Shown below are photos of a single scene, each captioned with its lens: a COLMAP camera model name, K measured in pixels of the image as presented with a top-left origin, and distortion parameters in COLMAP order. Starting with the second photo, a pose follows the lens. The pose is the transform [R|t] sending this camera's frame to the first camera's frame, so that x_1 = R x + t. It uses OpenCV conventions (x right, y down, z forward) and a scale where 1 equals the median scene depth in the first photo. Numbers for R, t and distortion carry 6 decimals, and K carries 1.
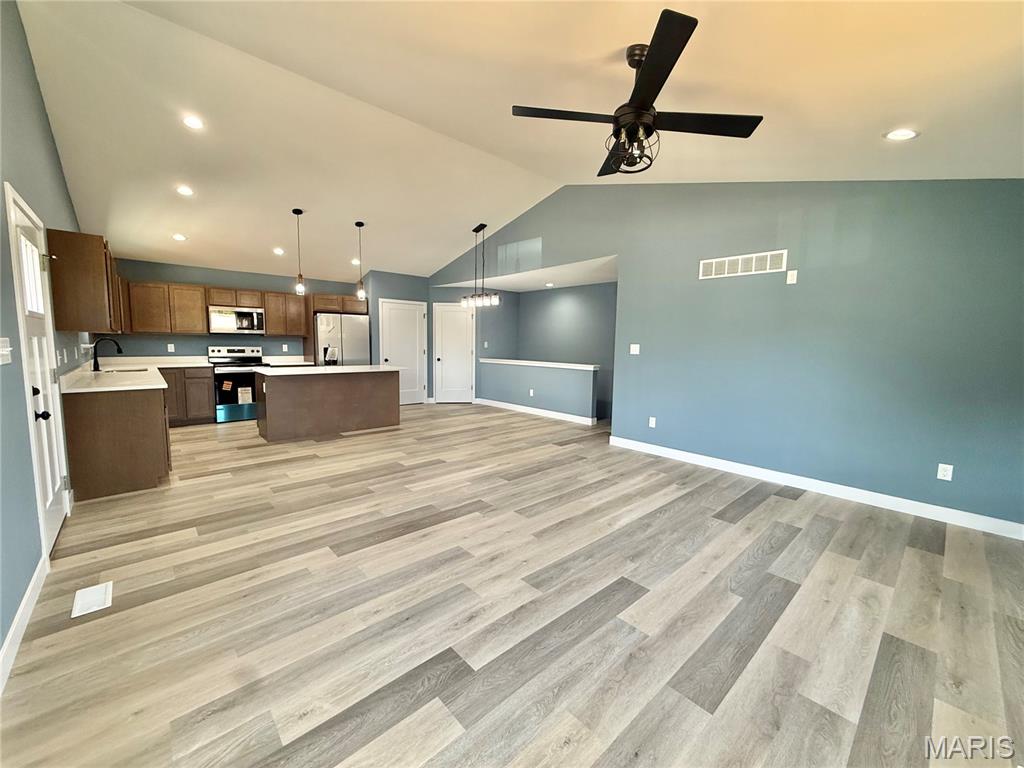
lens RADIAL K [[408.3, 0, 509.4], [0, 408.3, 382.8], [0, 0, 1]] dist [-0.002923, -0.000111]
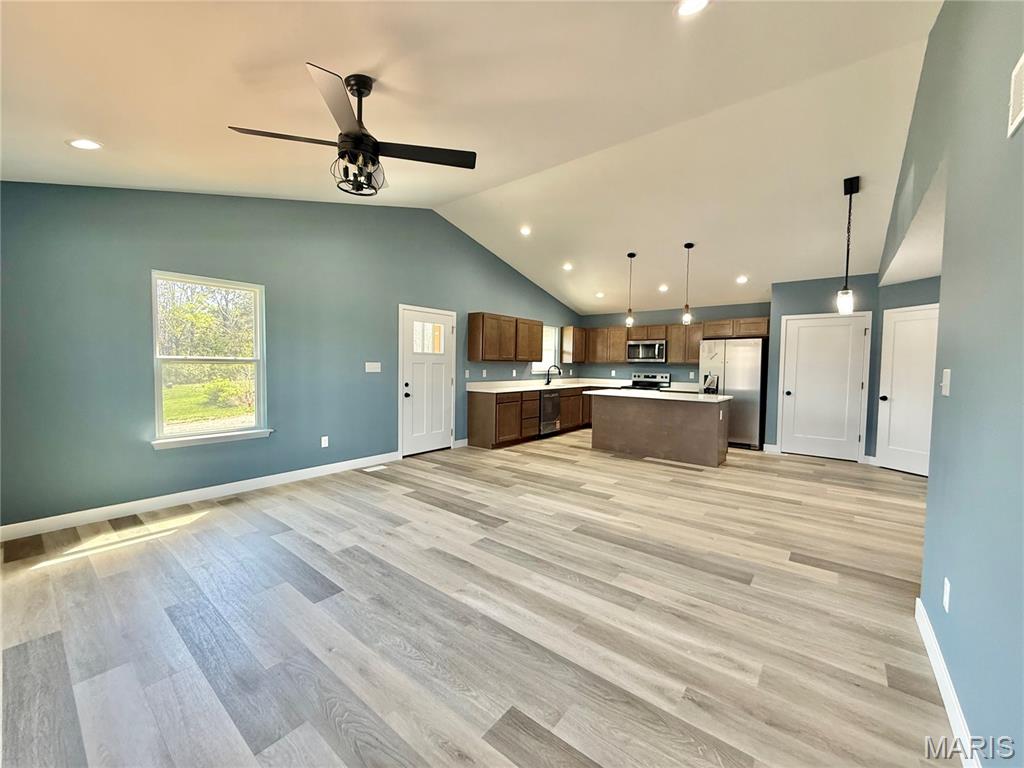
lens RADIAL K [[408.3, 0, 509.4], [0, 408.3, 382.8], [0, 0, 1]] dist [-0.002923, -0.000111]
pose [[0.153973, 0.032416, -0.987543, 0.820795], [-0.111547, 0.993643, 0.015224, -0.058516], [0.981758, 0.107814, 0.156610, 0.741410]]
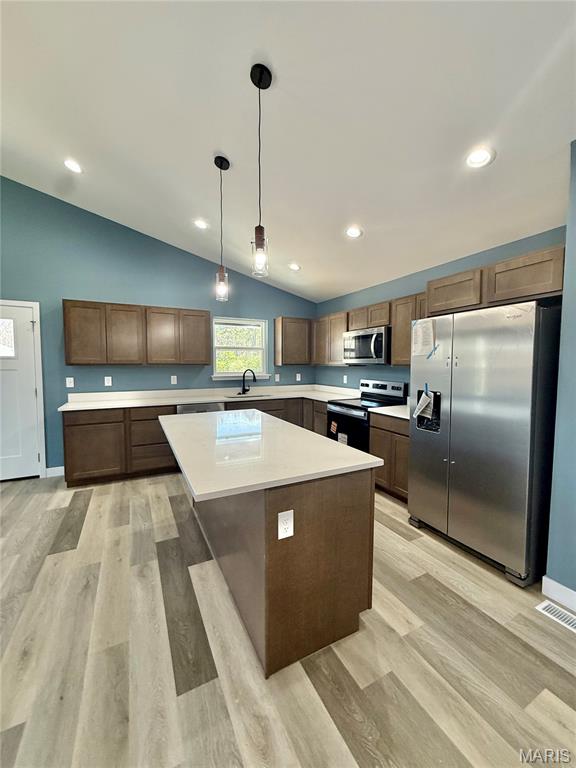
lens RADIAL K [[306.2, 0, 290.4], [0, 306.2, 381.1], [0, 0, 1]] dist [-0.002923, -0.000111]
pose [[-0.253602, 0.043250, -0.966341, -0.132235], [-0.104943, 0.991873, 0.071933, -0.202578], [0.961599, 0.119653, -0.247002, 1.780403]]
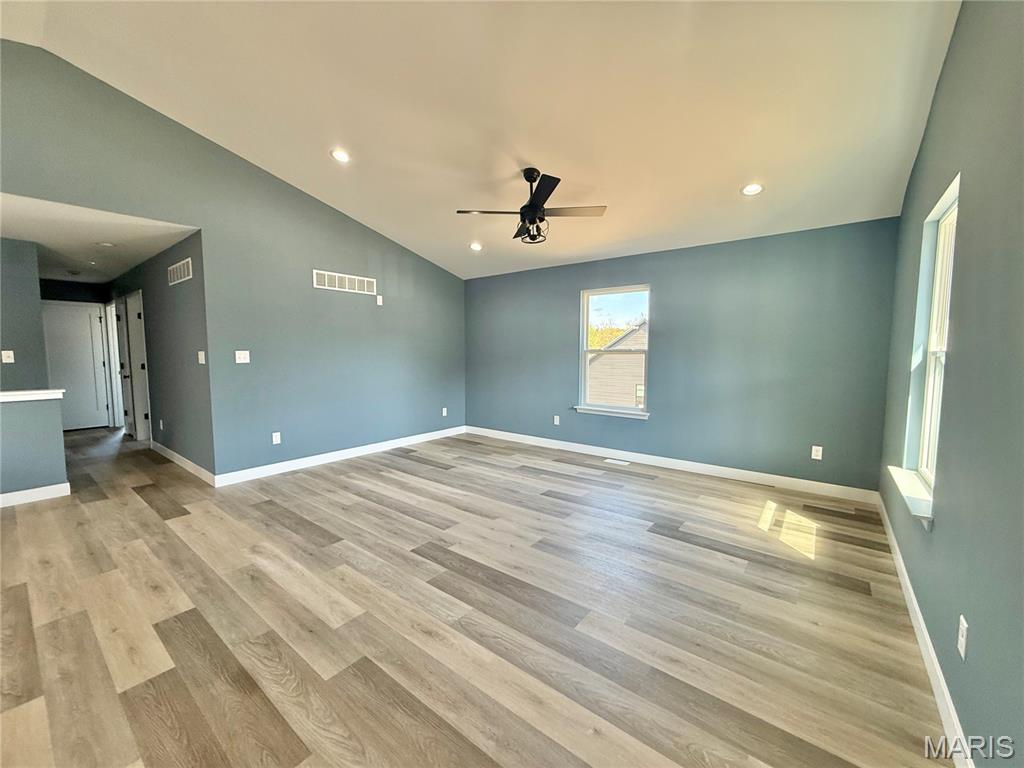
lens RADIAL K [[408.3, 0, 509.4], [0, 408.3, 382.8], [0, 0, 1]] dist [-0.002923, -0.000111]
pose [[-0.165593, -0.094519, 0.981654, -0.775011], [0.096007, 0.989124, 0.111433, -0.094948], [-0.981510, 0.112698, -0.154717, 0.820968]]
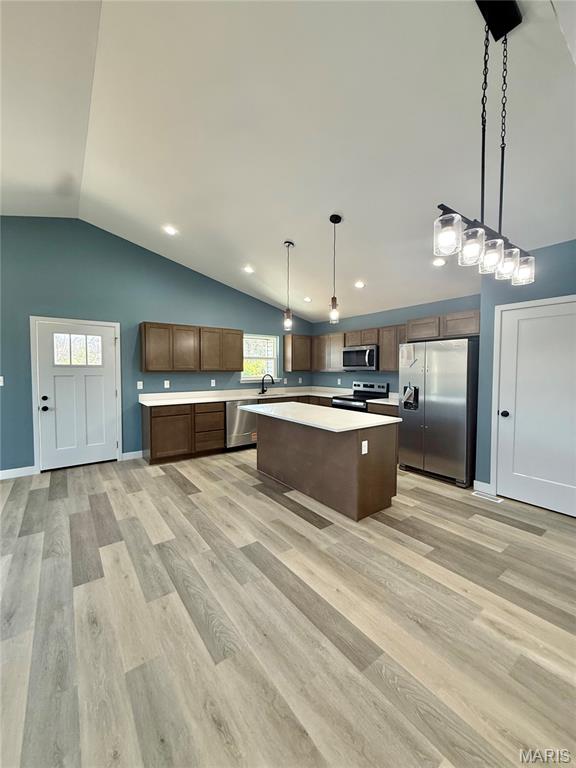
lens RADIAL K [[306.2, 0, 290.4], [0, 306.2, 381.1], [0, 0, 1]] dist [-0.002923, -0.000111]
pose [[-0.095603, 0.027584, -0.995037, 0.297632], [-0.104295, 0.993836, 0.037571, -0.181284], [0.989941, 0.107369, -0.092137, 1.575825]]
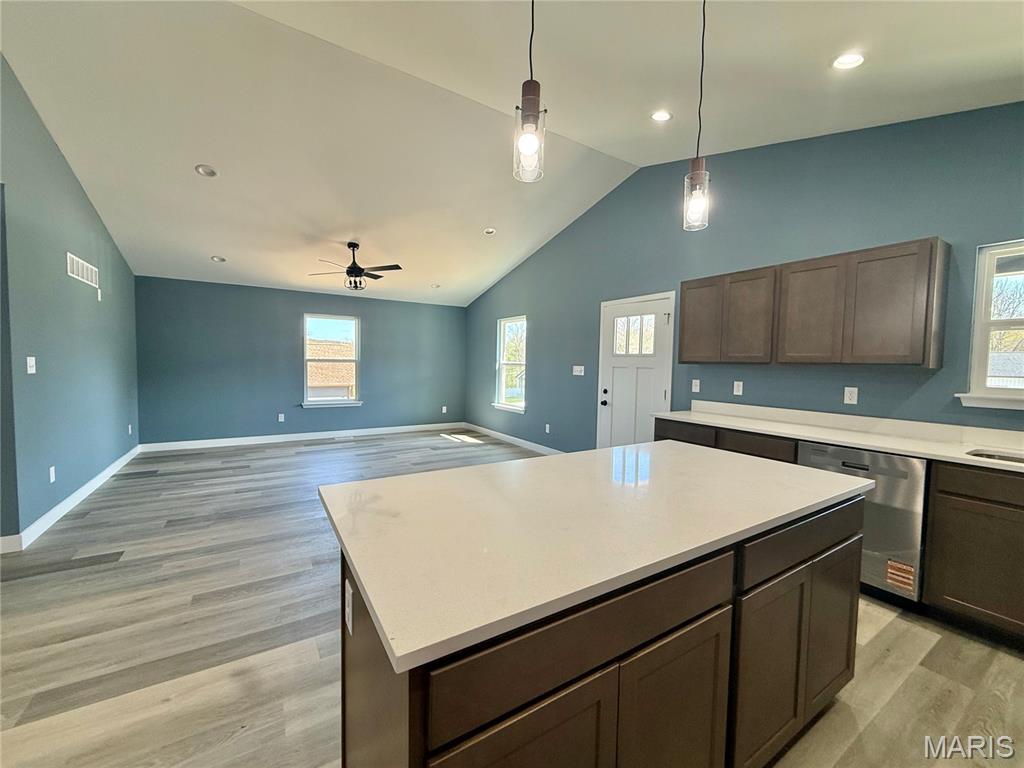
lens RADIAL K [[408.3, 0, 509.4], [0, 408.3, 382.8], [0, 0, 1]] dist [-0.002923, -0.000111]
pose [[-0.984042, -0.042808, 0.172710, -0.628956], [-0.016355, 0.988281, 0.151769, -0.209857], [-0.177183, 0.146523, -0.973210, 1.945458]]
